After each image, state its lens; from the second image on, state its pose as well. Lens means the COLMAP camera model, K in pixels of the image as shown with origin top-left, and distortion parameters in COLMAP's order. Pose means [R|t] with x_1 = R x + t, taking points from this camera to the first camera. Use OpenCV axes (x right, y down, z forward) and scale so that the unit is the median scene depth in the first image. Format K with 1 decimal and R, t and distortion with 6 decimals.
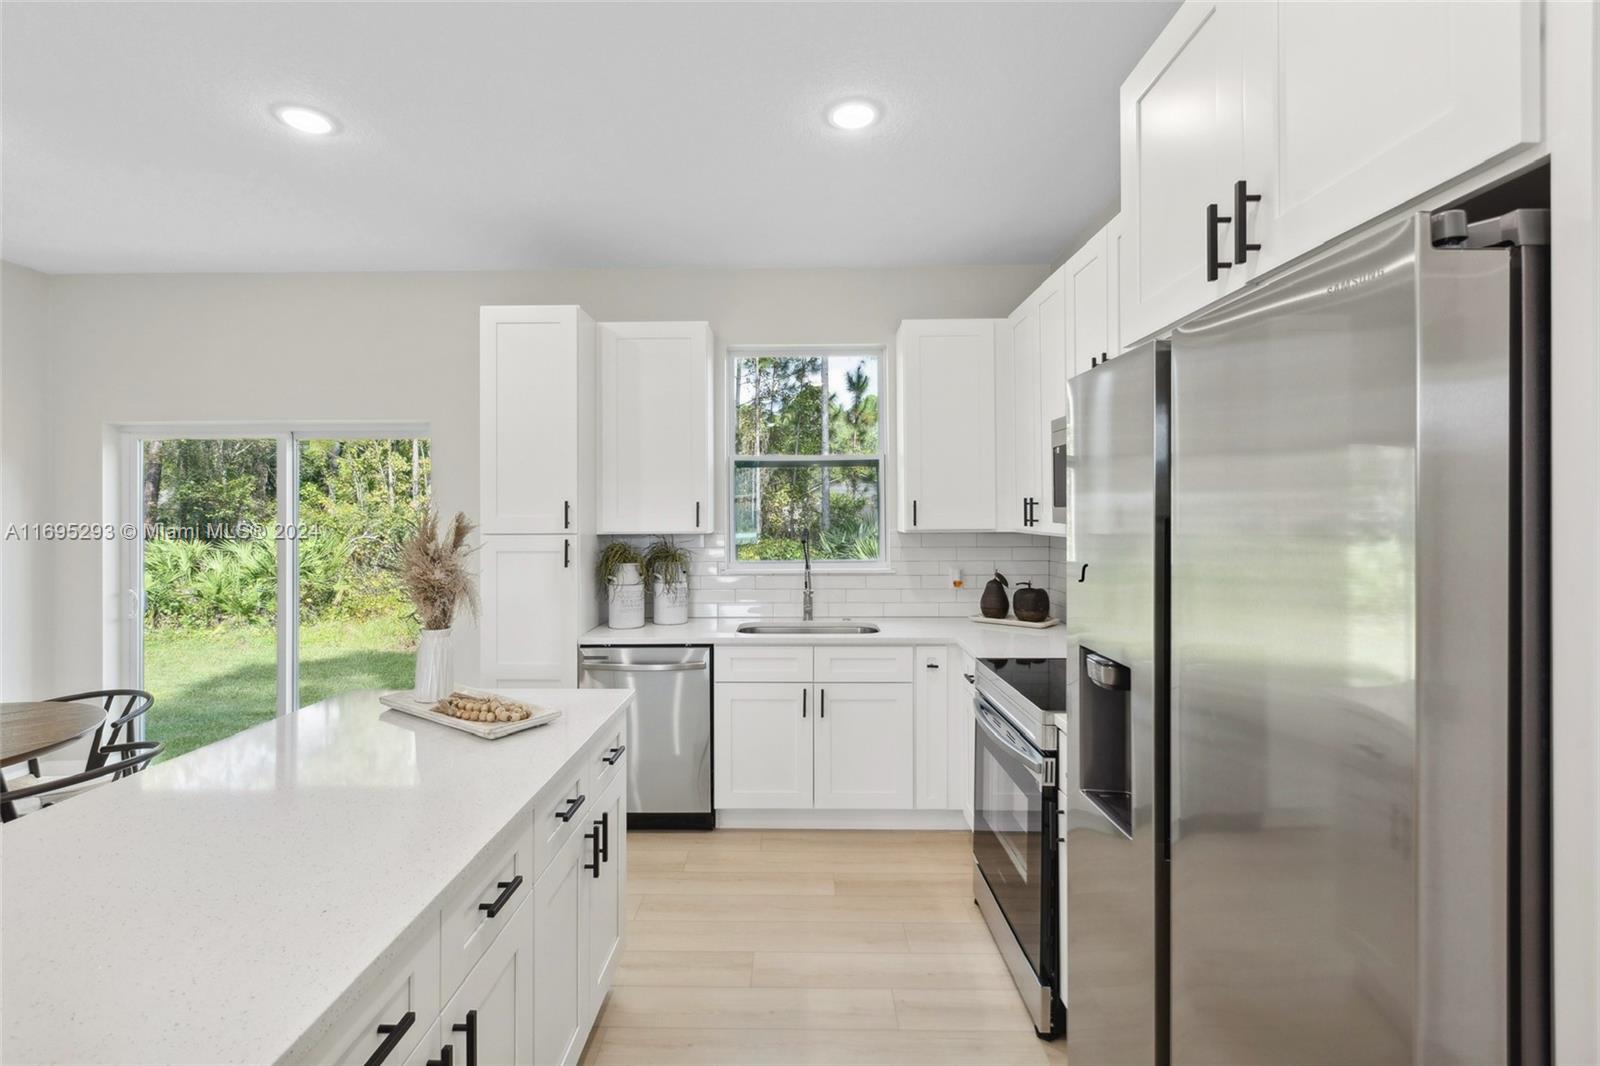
lens RADIAL K [[726.4, 0, 802.6], [0, 726.4, 509.6], [0, 0, 1]] dist [0.001484, 0.001212]
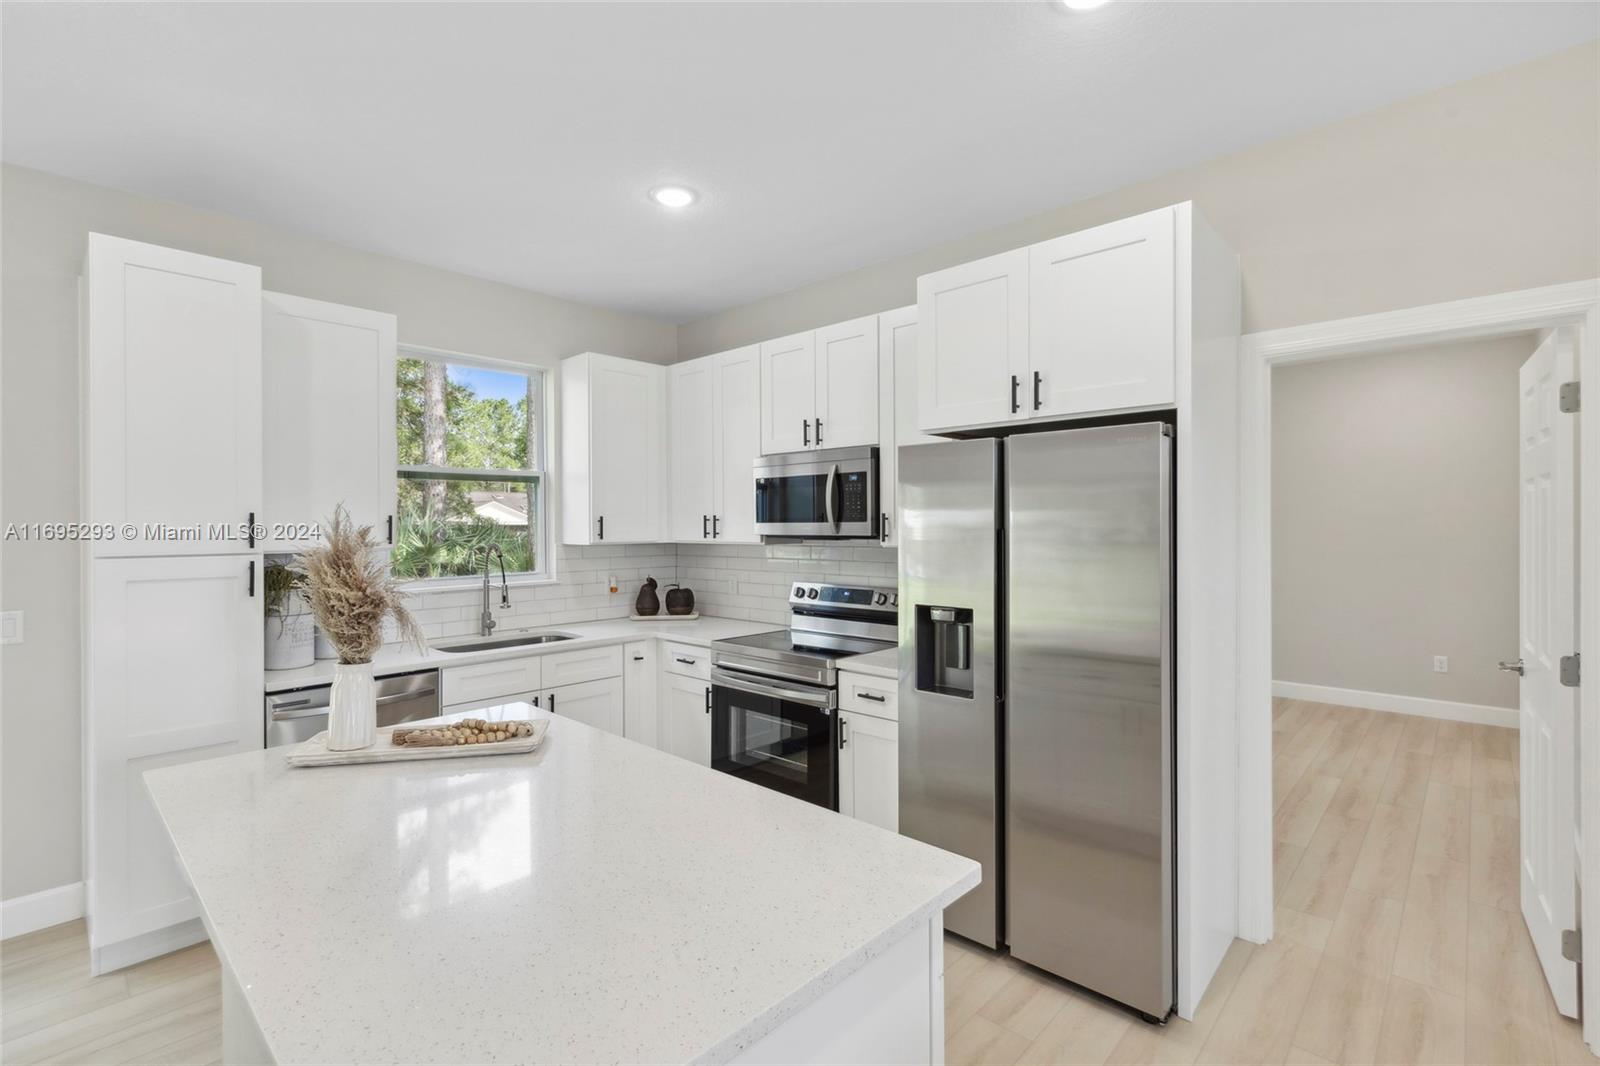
lens RADIAL K [[726.4, 0, 788.6], [0, 726.4, 524.7], [0, 0, 1]] dist [0.001484, 0.001212]
pose [[0.678459, 0.000800, 0.734637, -0.456554], [-0.002260, 0.999997, 0.000999, -0.001212], [-0.734634, -0.002338, 0.678459, 0.028551]]
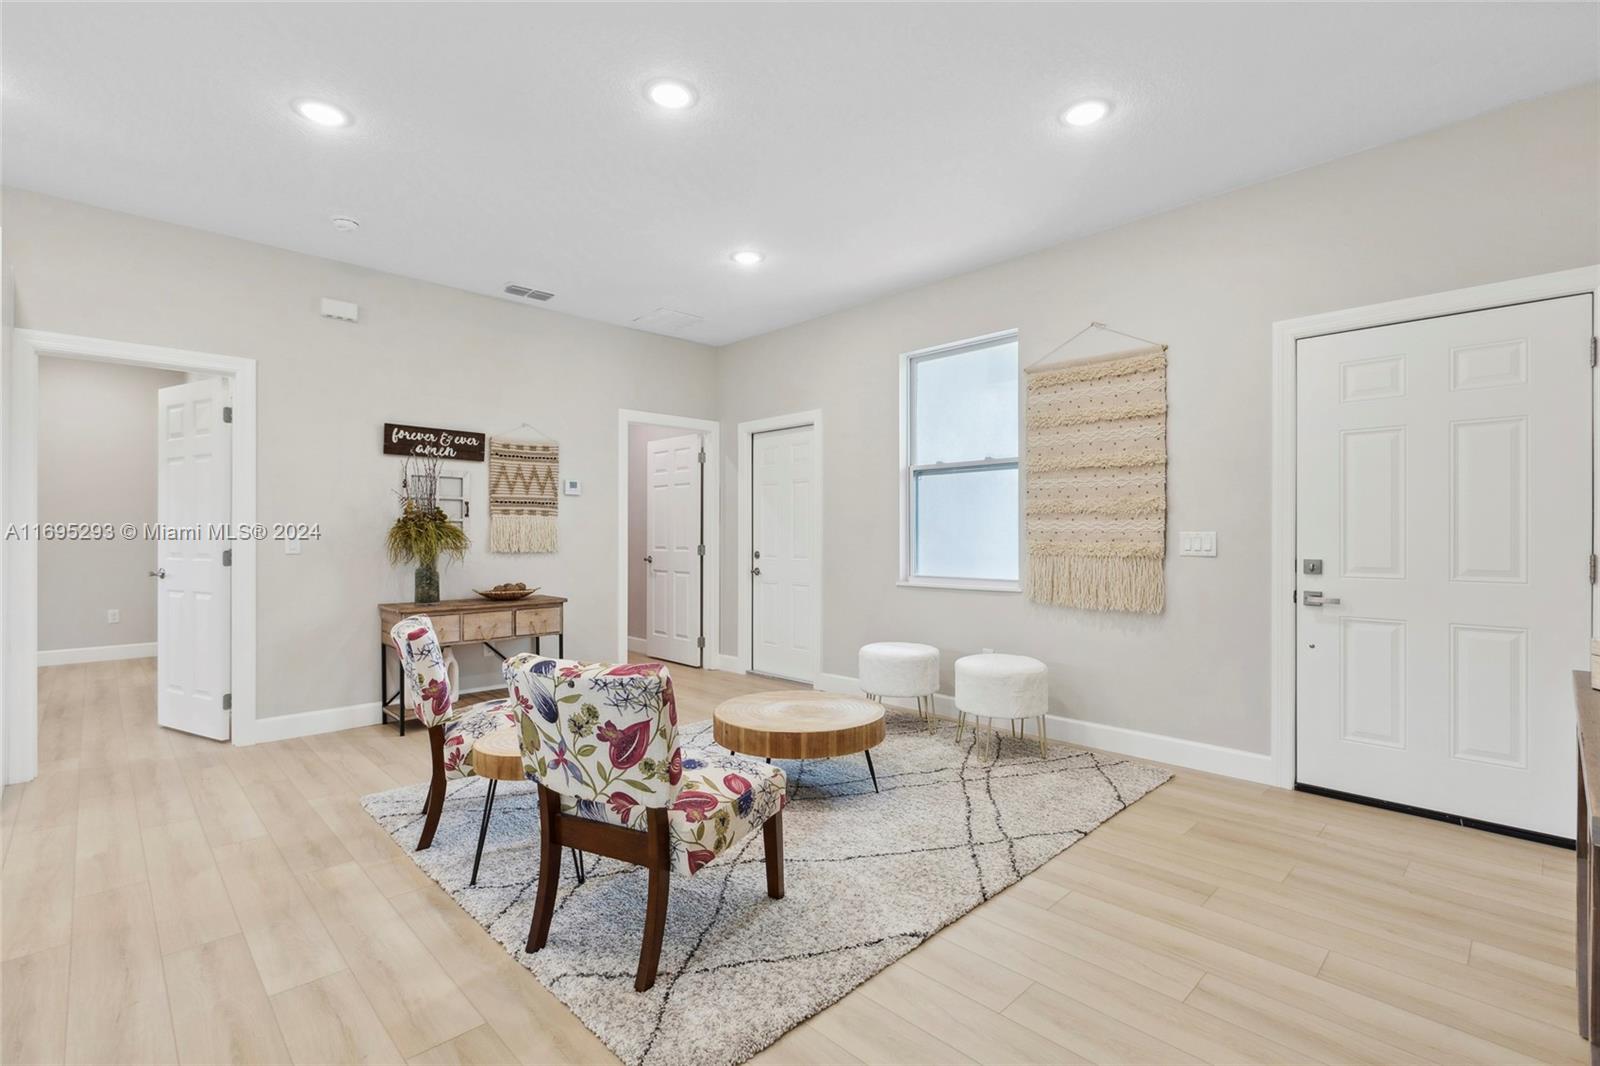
lens RADIAL K [[726.4, 0, 809.5], [0, 726.4, 532.3], [0, 0, 1]] dist [0.001484, 0.001212]
pose [[-0.710928, 0.006245, 0.703237, -1.024639], [-0.000126, 0.999959, -0.009007, 0.086955], [-0.703264, -0.006492, -0.710899, 0.131655]]
